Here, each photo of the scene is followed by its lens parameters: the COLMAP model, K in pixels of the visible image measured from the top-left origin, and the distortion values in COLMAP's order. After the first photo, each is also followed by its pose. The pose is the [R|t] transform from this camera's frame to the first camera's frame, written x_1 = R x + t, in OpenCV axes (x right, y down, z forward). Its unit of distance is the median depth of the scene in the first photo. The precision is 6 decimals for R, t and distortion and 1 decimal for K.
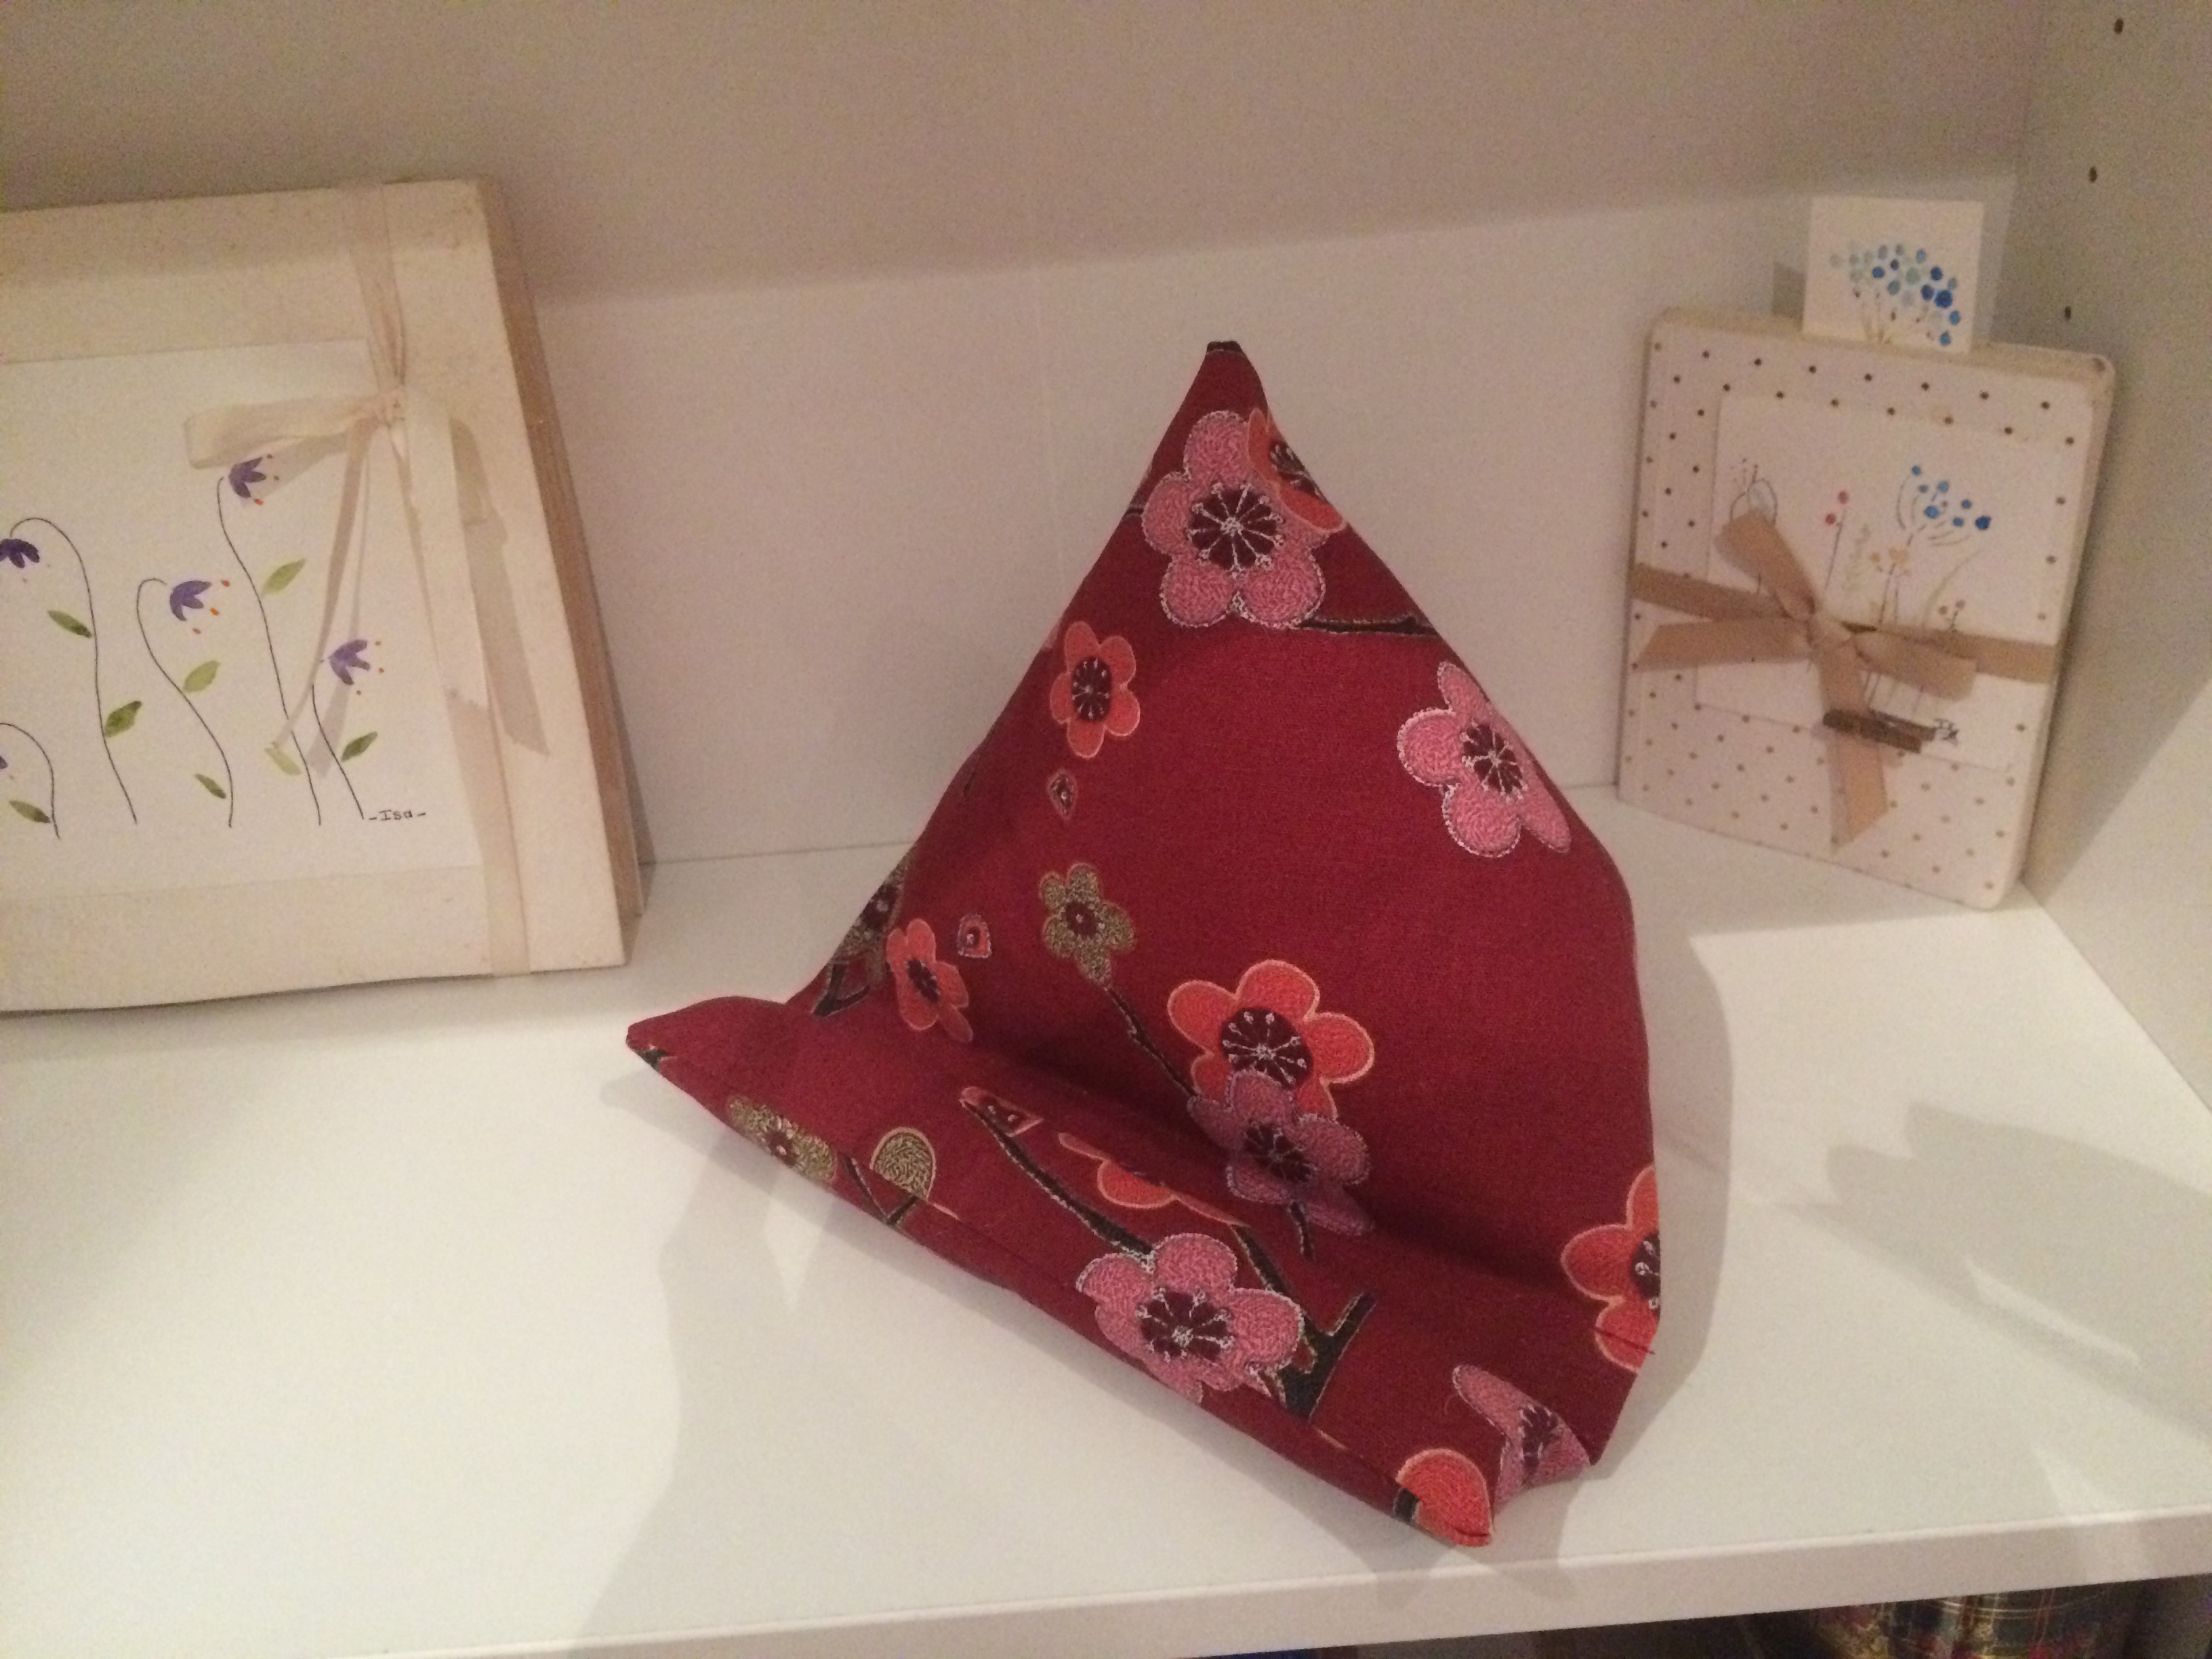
lens RADIAL K [[1909.9, 0, 1146.5], [0, 1909.9, 836.5], [0, 0, 1]] dist [0.087777, -0.141606]
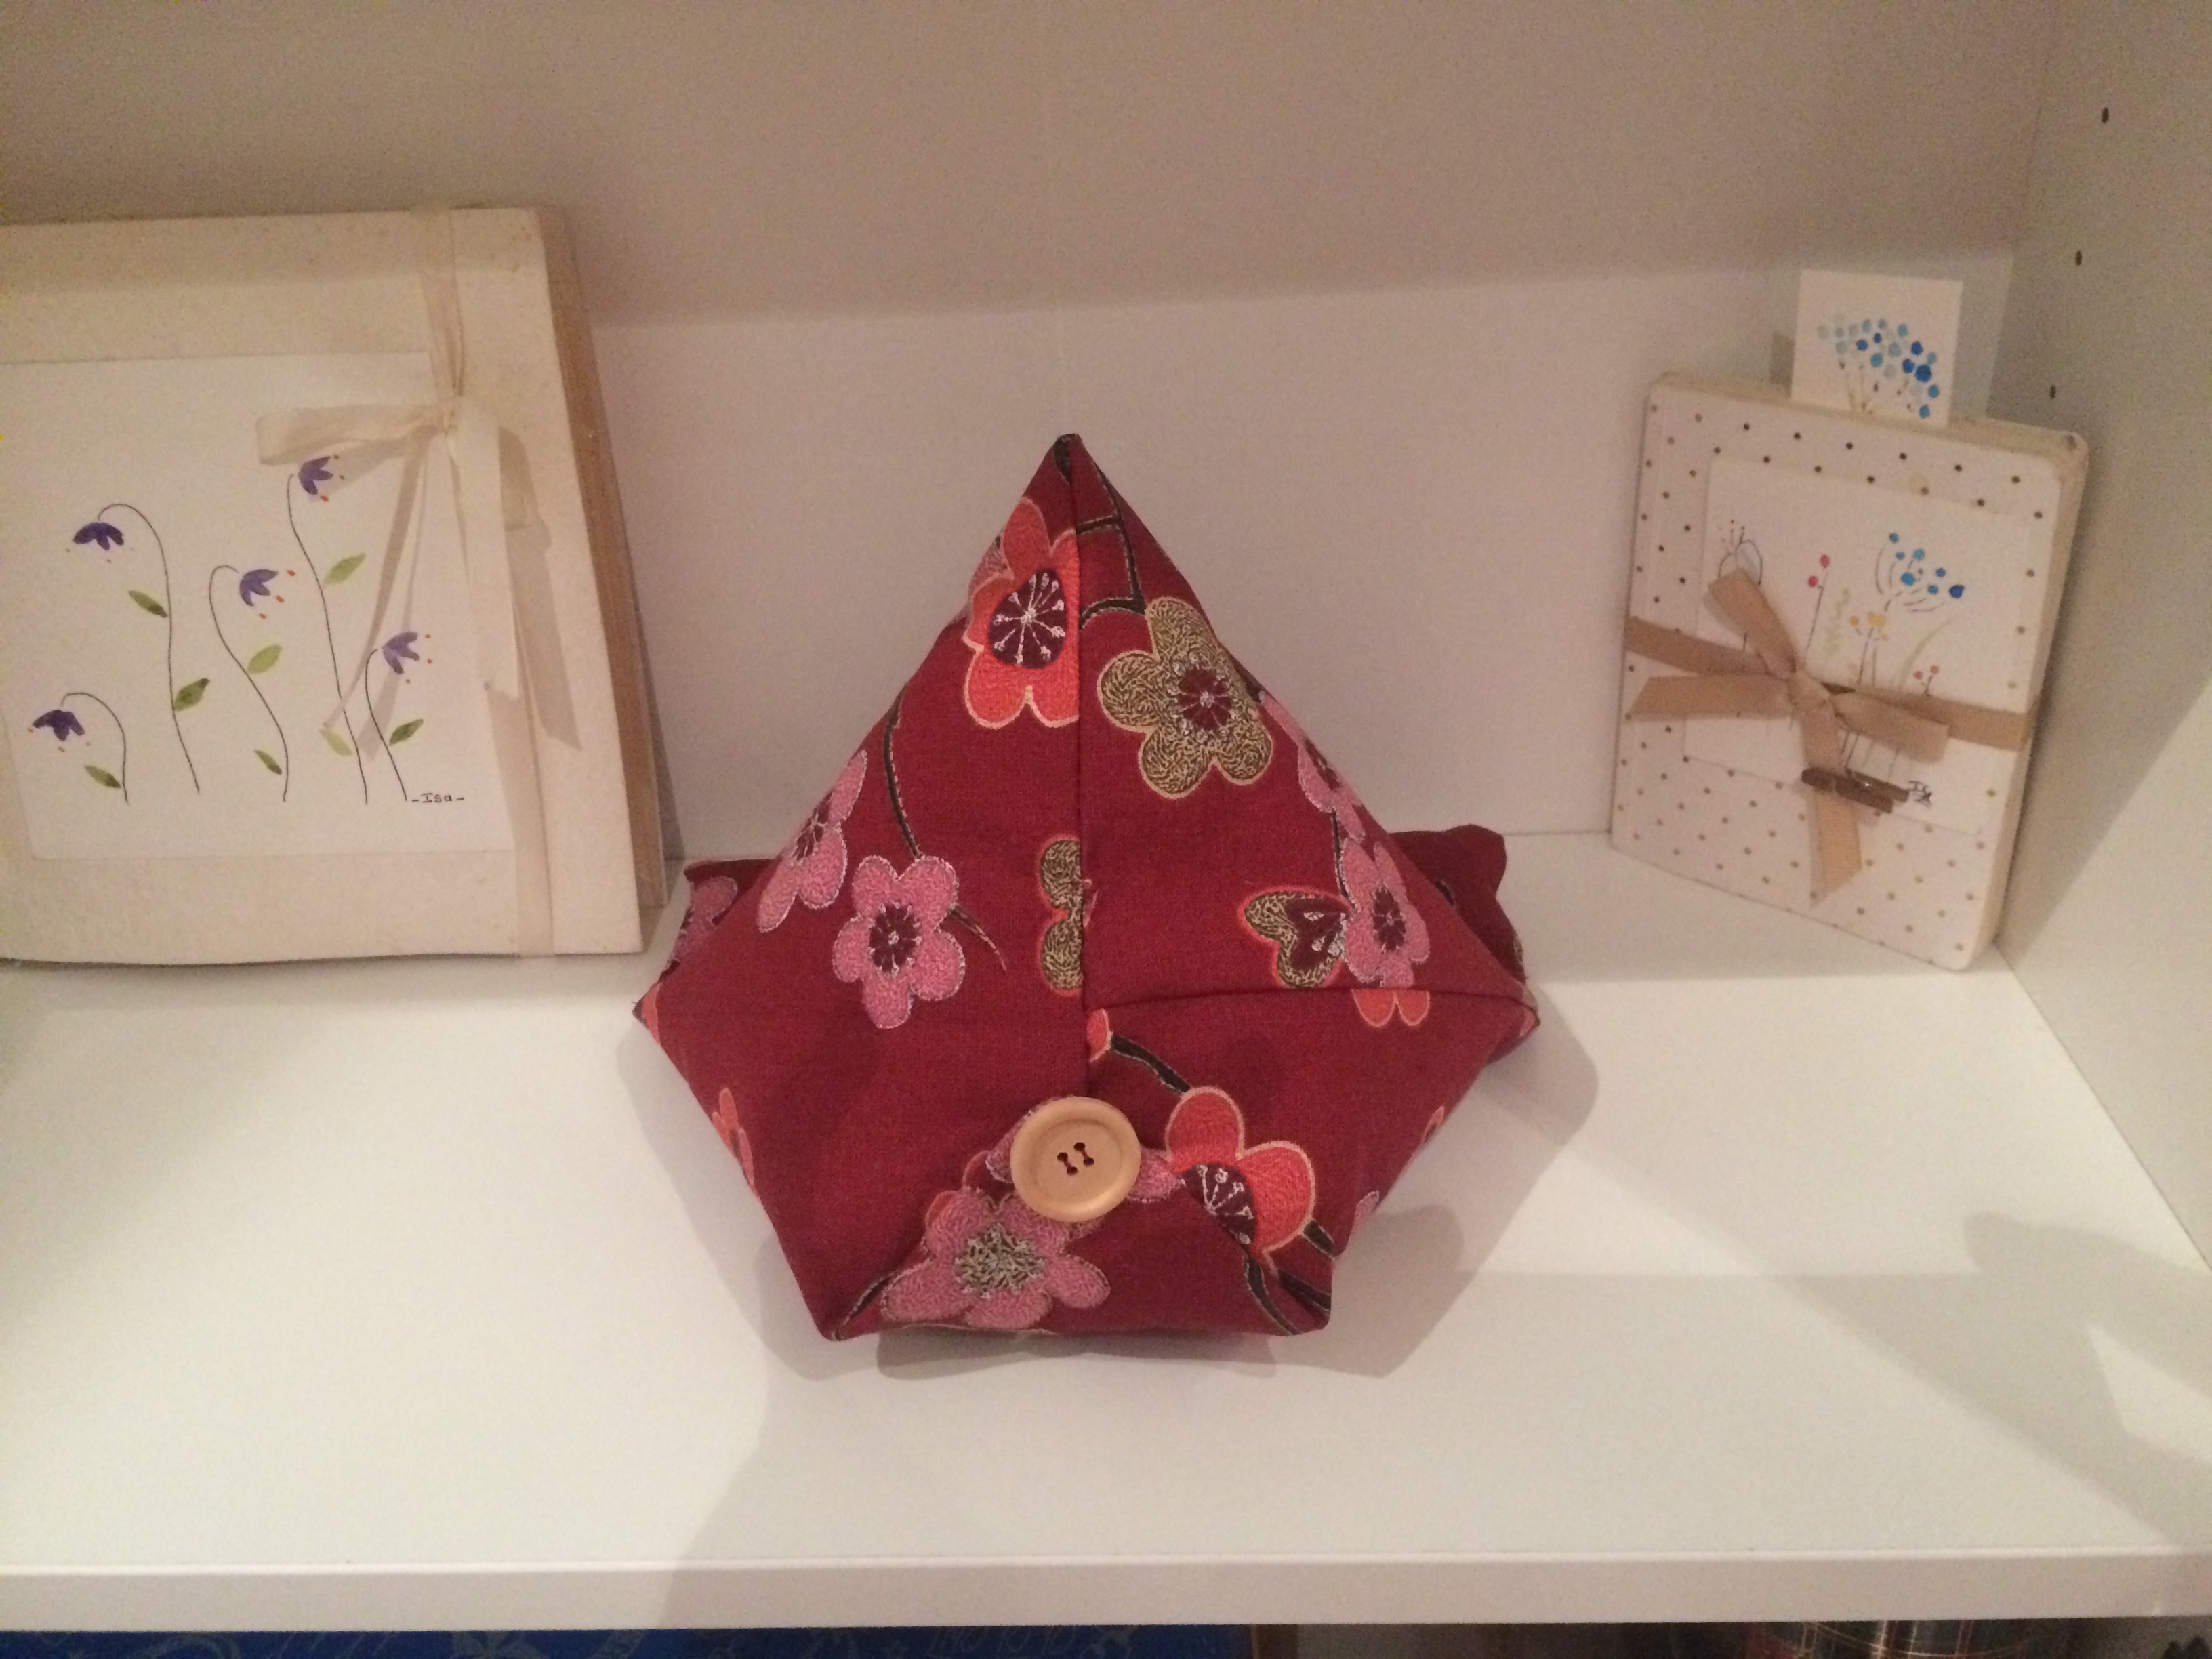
lens RADIAL K [[1909.9, 0, 1146.5], [0, 1909.9, 836.5], [0, 0, 1]] dist [0.087777, -0.141606]
pose [[0.997180, 0.052530, -0.053591, 0.062192], [-0.053755, 0.998319, -0.021685, 0.012715], [0.052362, 0.024504, 0.998327, -0.042241]]
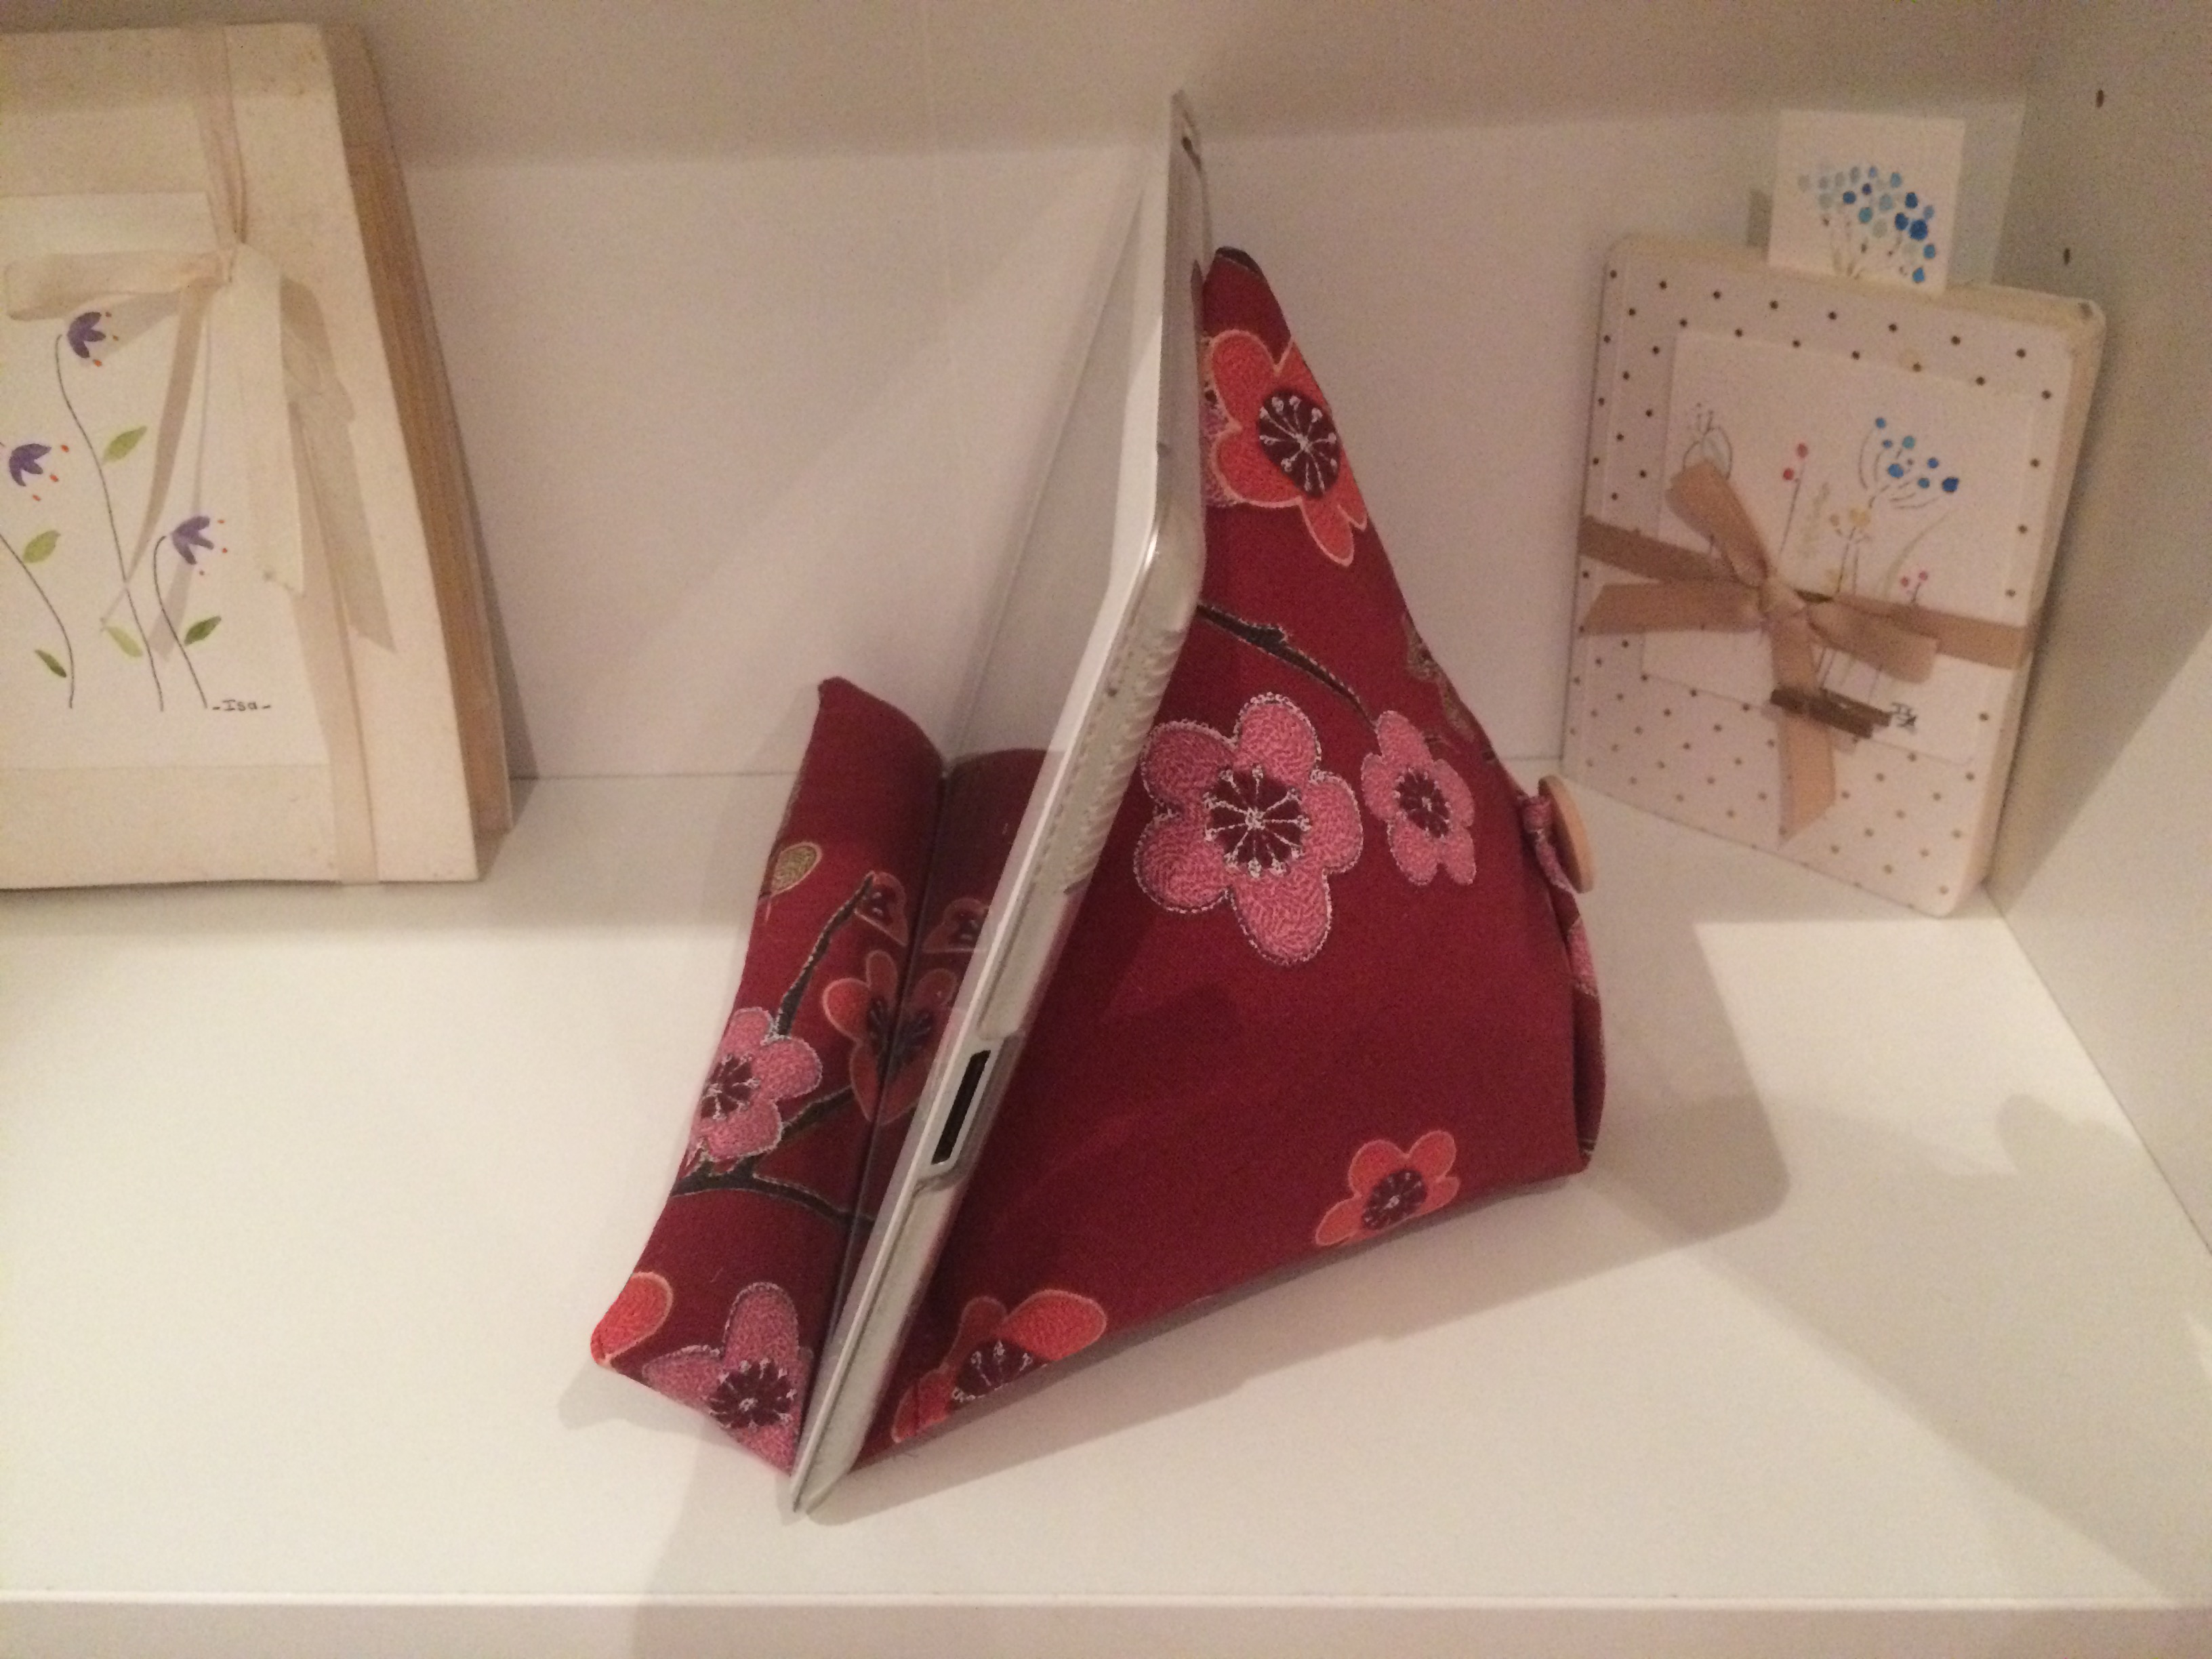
lens RADIAL K [[1909.9, 0, 1146.5], [0, 1909.9, 836.5], [0, 0, 1]] dist [0.087777, -0.141606]
pose [[0.996604, 0.064633, -0.051027, 0.111678], [-0.063819, 0.997809, 0.017435, 0.008346], [0.052043, -0.014119, 0.998545, 0.078821]]
